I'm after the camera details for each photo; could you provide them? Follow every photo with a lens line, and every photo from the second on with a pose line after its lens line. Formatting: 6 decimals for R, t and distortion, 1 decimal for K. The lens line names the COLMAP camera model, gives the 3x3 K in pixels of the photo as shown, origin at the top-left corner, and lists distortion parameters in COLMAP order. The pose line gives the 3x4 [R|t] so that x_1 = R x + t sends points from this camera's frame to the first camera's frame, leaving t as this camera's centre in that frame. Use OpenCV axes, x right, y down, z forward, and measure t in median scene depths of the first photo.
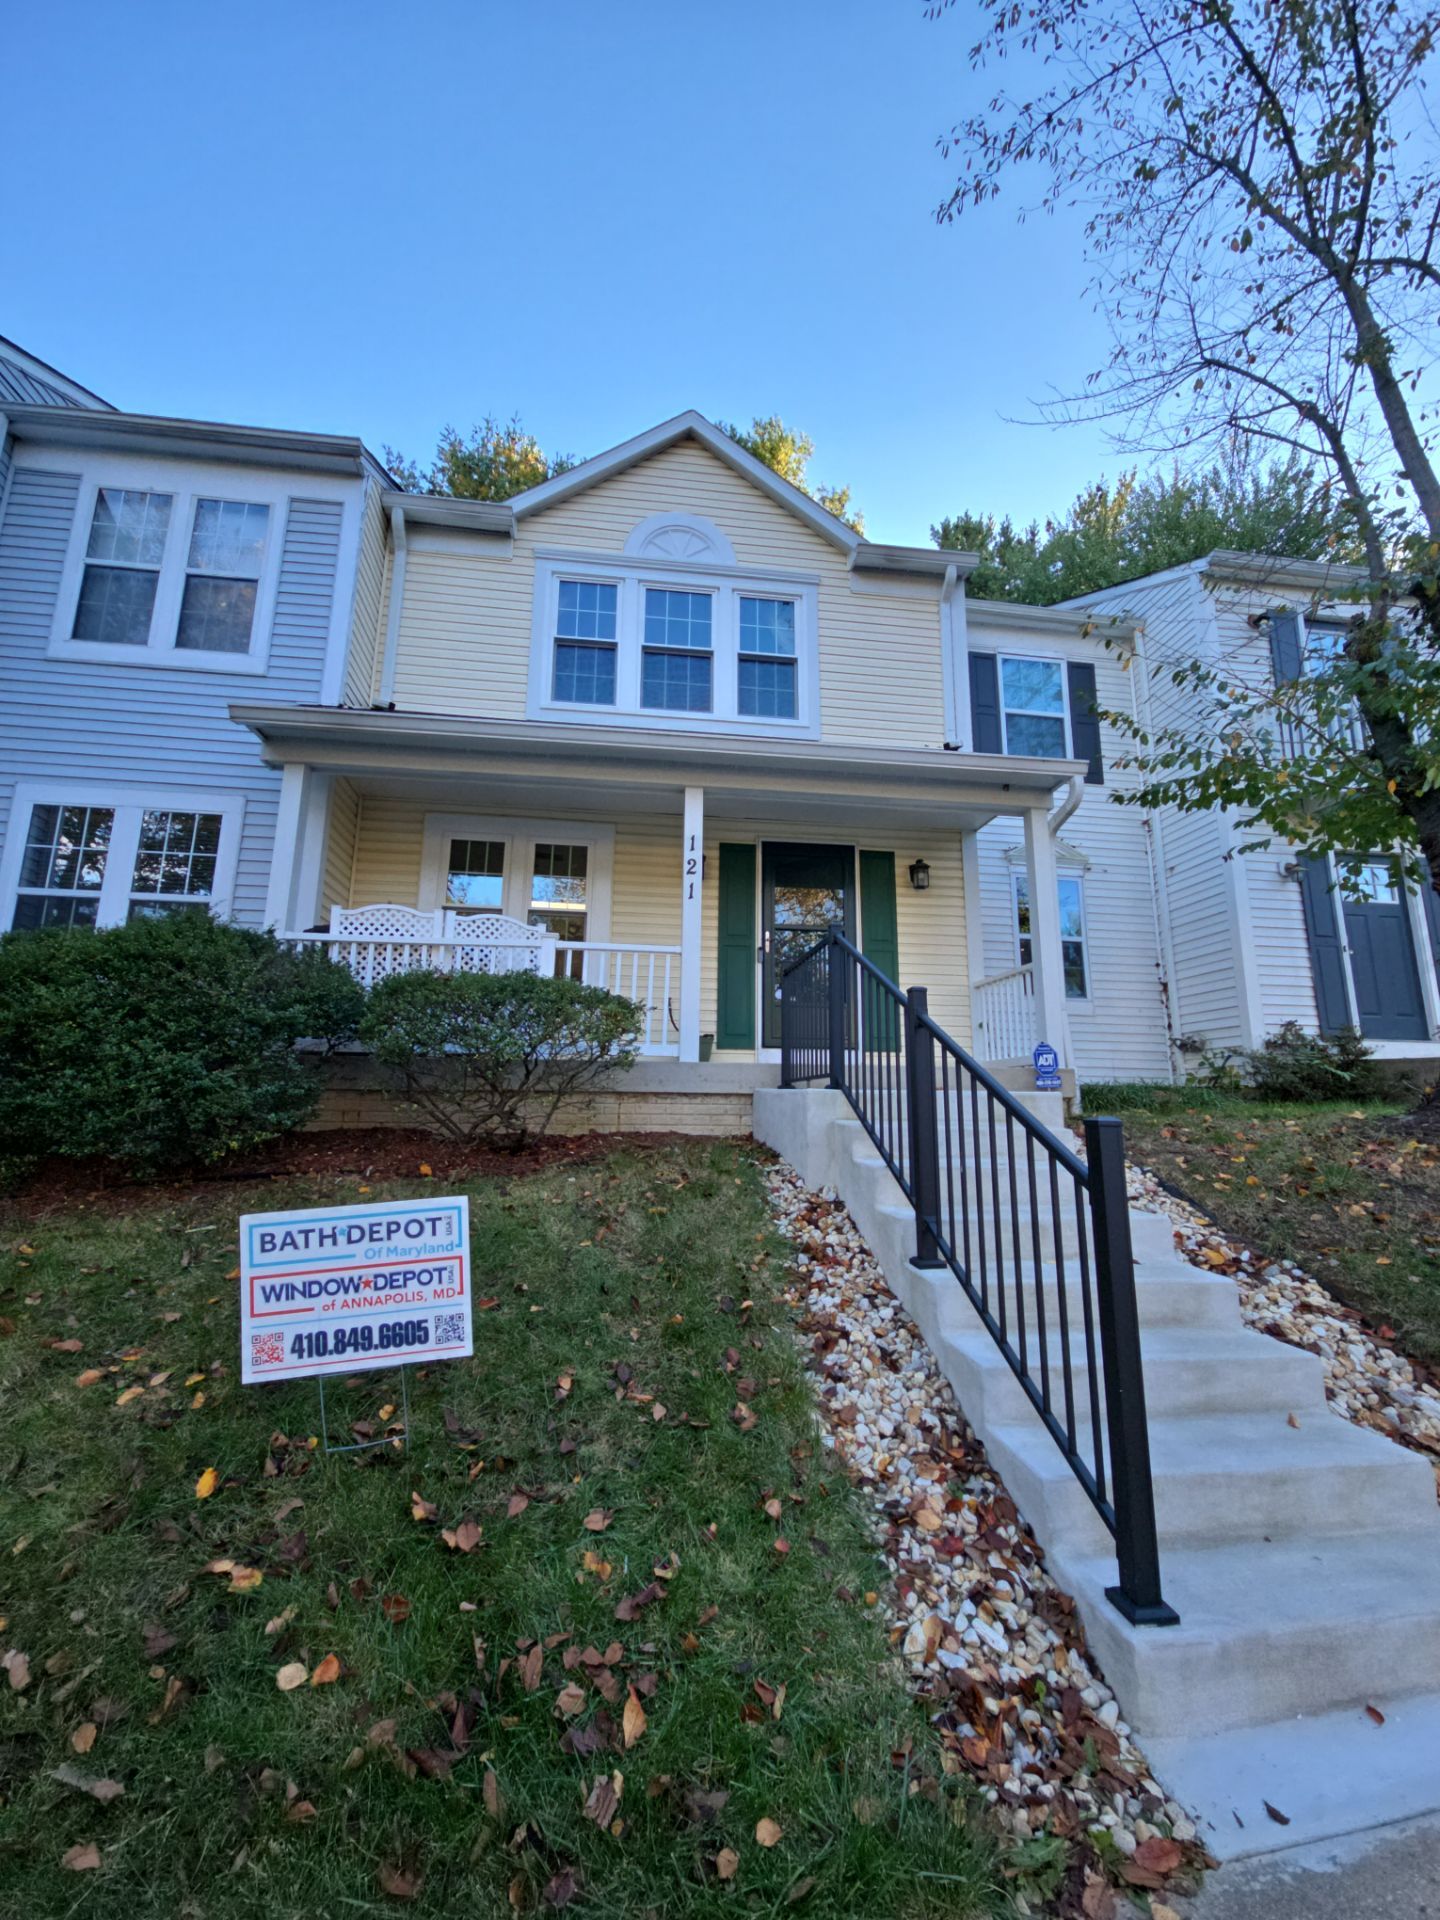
lens RADIAL K [[788.2, 0, 713.1], [0, 788.2, 952.9], [0, 0, 1]] dist [0.001153, -0.000745]
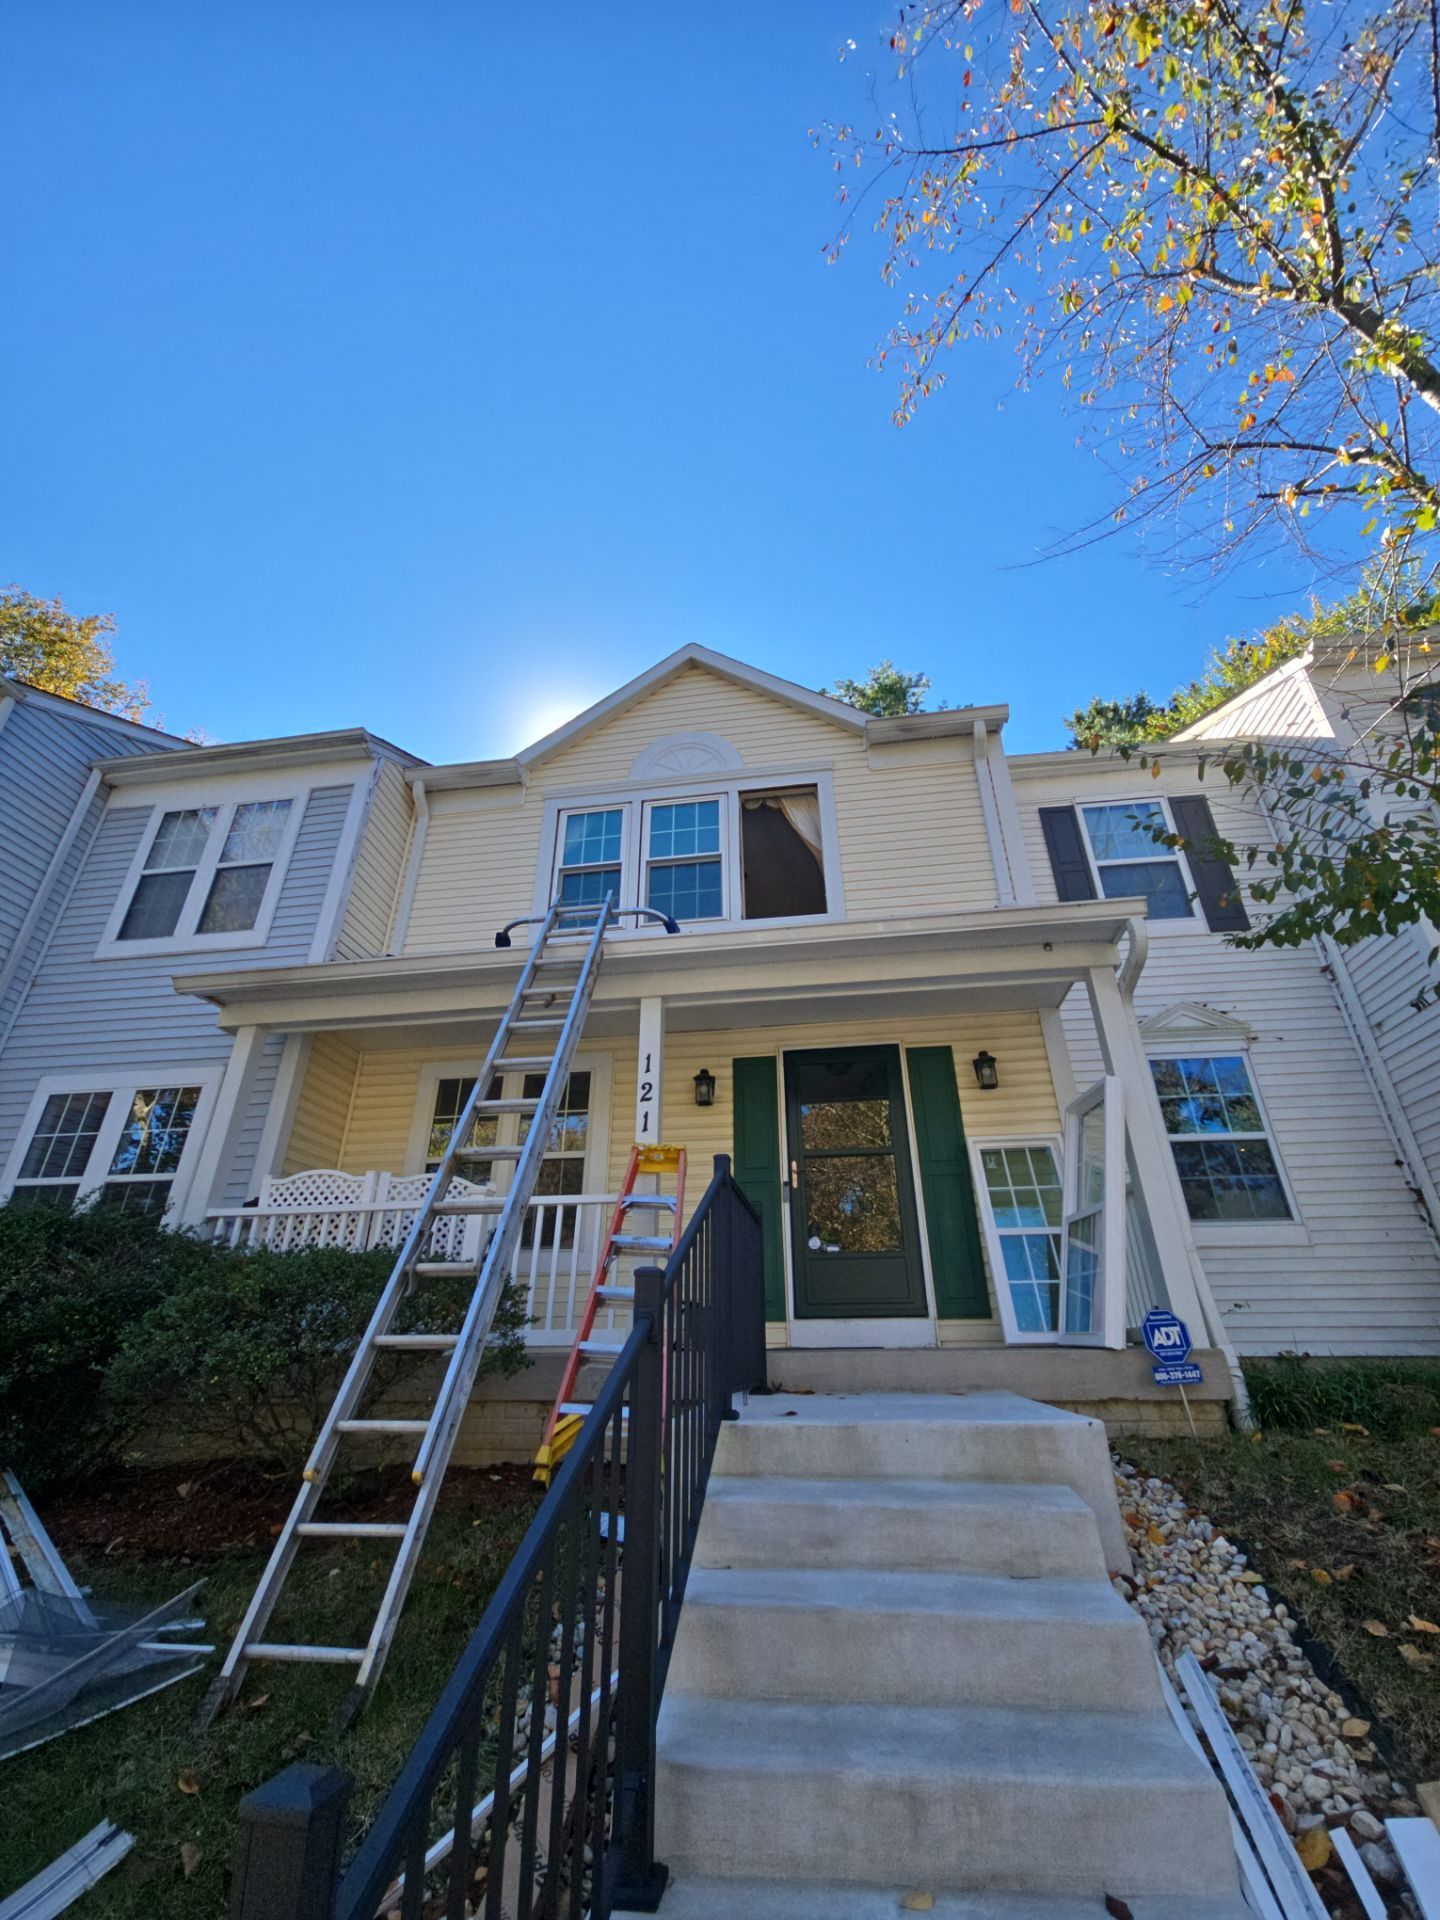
lens RADIAL K [[788.2, 0, 725.0], [0, 788.2, 957.2], [0, 0, 1]] dist [0.001153, -0.000745]
pose [[0.962183, -0.140941, -0.233107, 0.238939], [0.071517, 0.956427, -0.283077, -0.004222], [0.262847, 0.255701, 0.930338, 0.195923]]
